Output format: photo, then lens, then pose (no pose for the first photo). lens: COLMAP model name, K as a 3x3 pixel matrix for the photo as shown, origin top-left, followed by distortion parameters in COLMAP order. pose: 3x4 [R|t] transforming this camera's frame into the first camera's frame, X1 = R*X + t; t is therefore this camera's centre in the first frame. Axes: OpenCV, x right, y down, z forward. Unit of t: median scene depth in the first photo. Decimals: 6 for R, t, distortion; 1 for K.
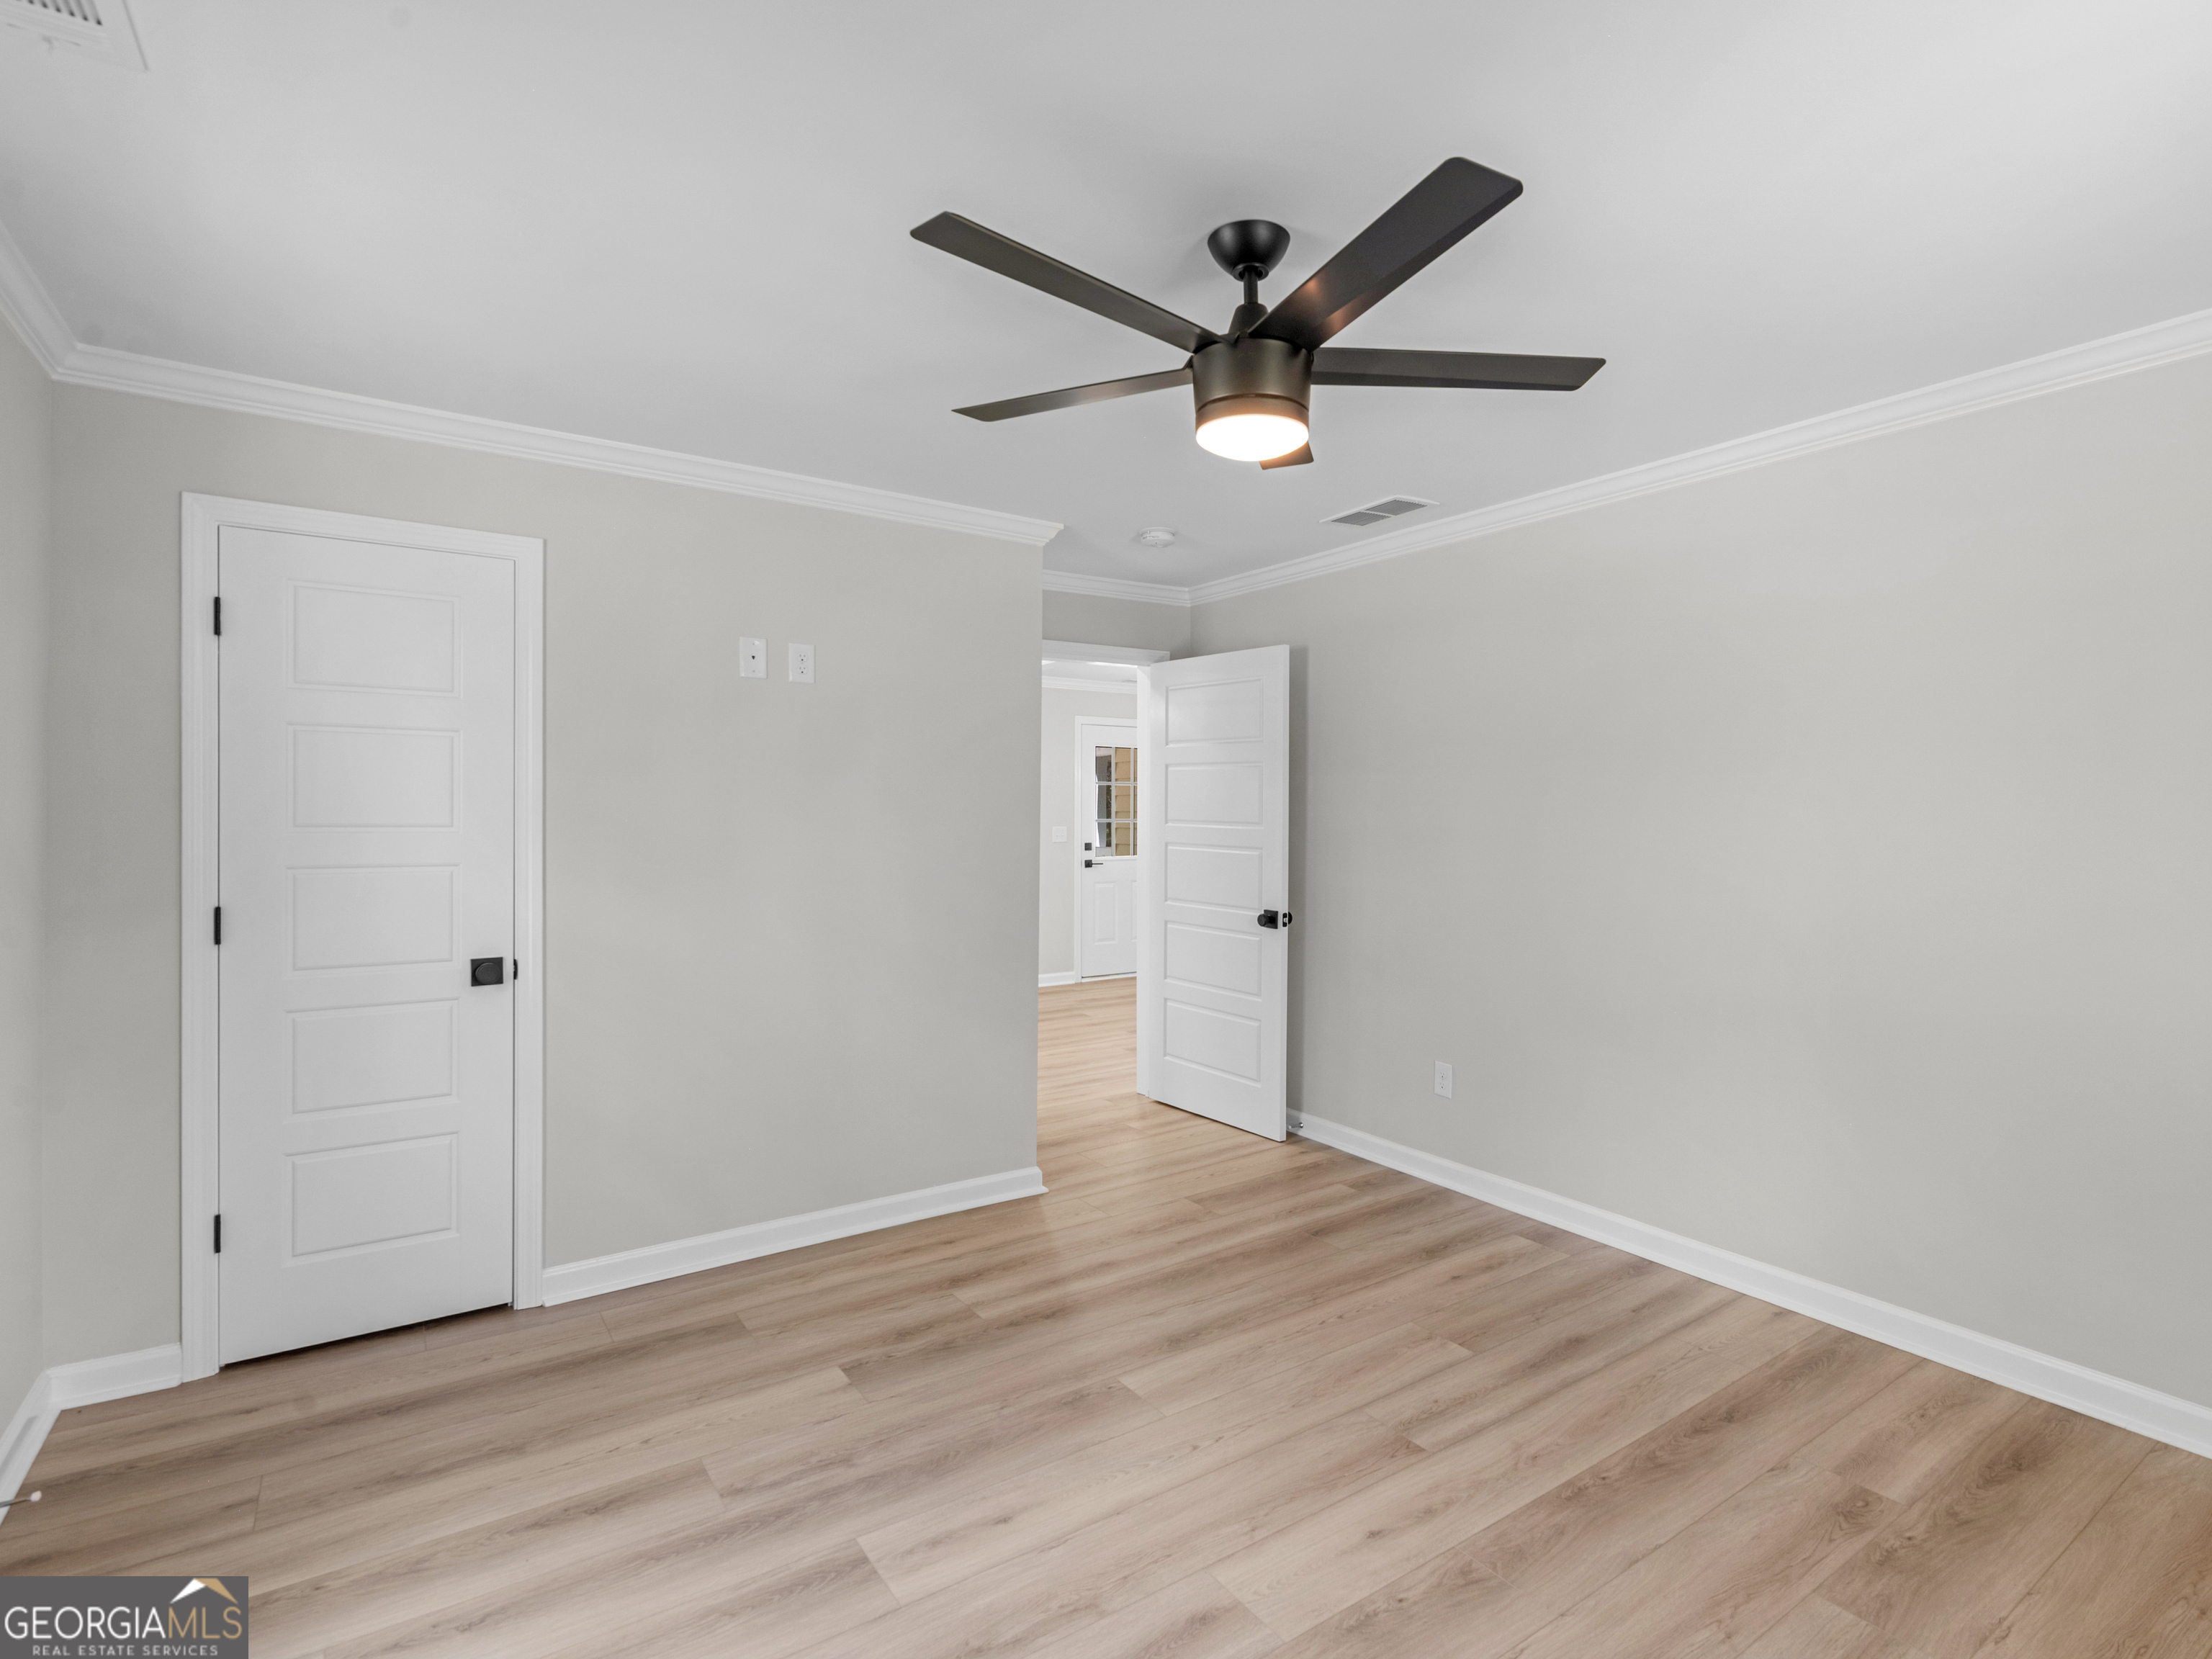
lens RADIAL K [[1093.5, 0, 1096.3], [0, 1093.5, 851.3], [0, 0, 1]] dist [-0.003208, 0.000008]
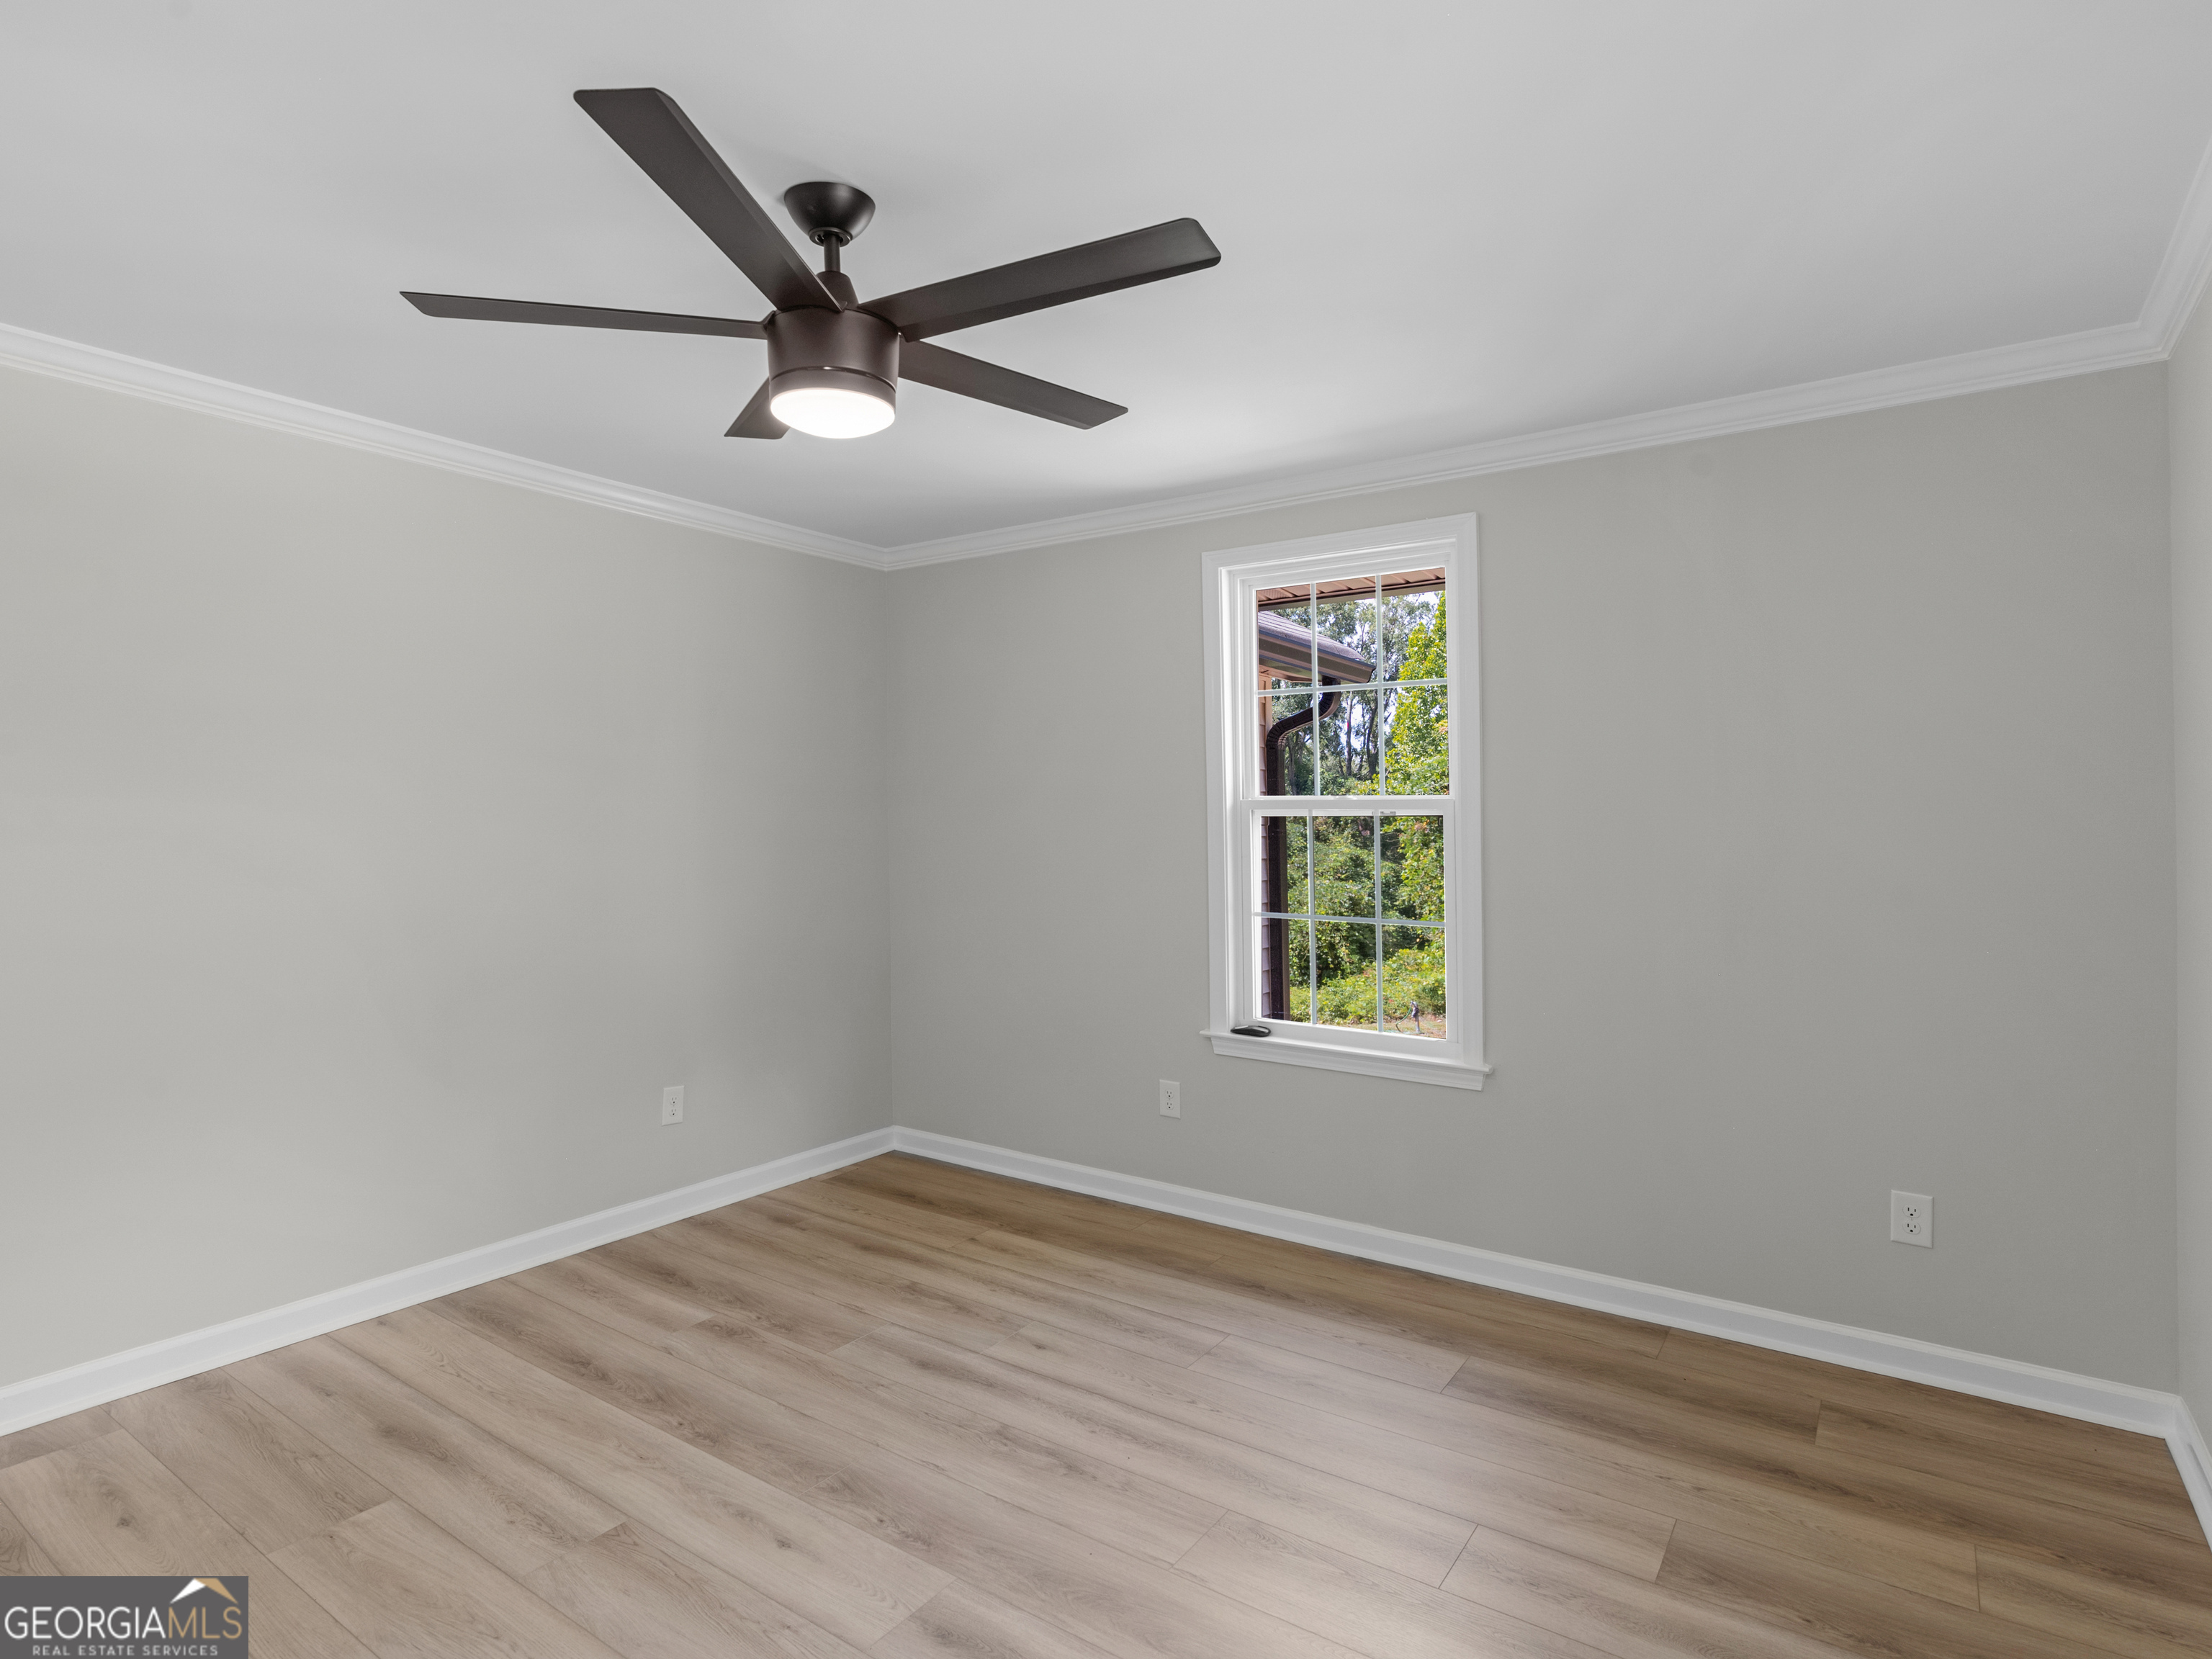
lens RADIAL K [[1153.6, 0, 1111.9], [0, 1153.6, 807.0], [0, 0, 1]] dist [0.002100, -0.000313]
pose [[-0.368362, 0.007921, 0.929649, -0.656130], [0.029116, 0.999571, 0.003020, -0.022923], [-0.929227, 0.028180, -0.368434, 0.871818]]
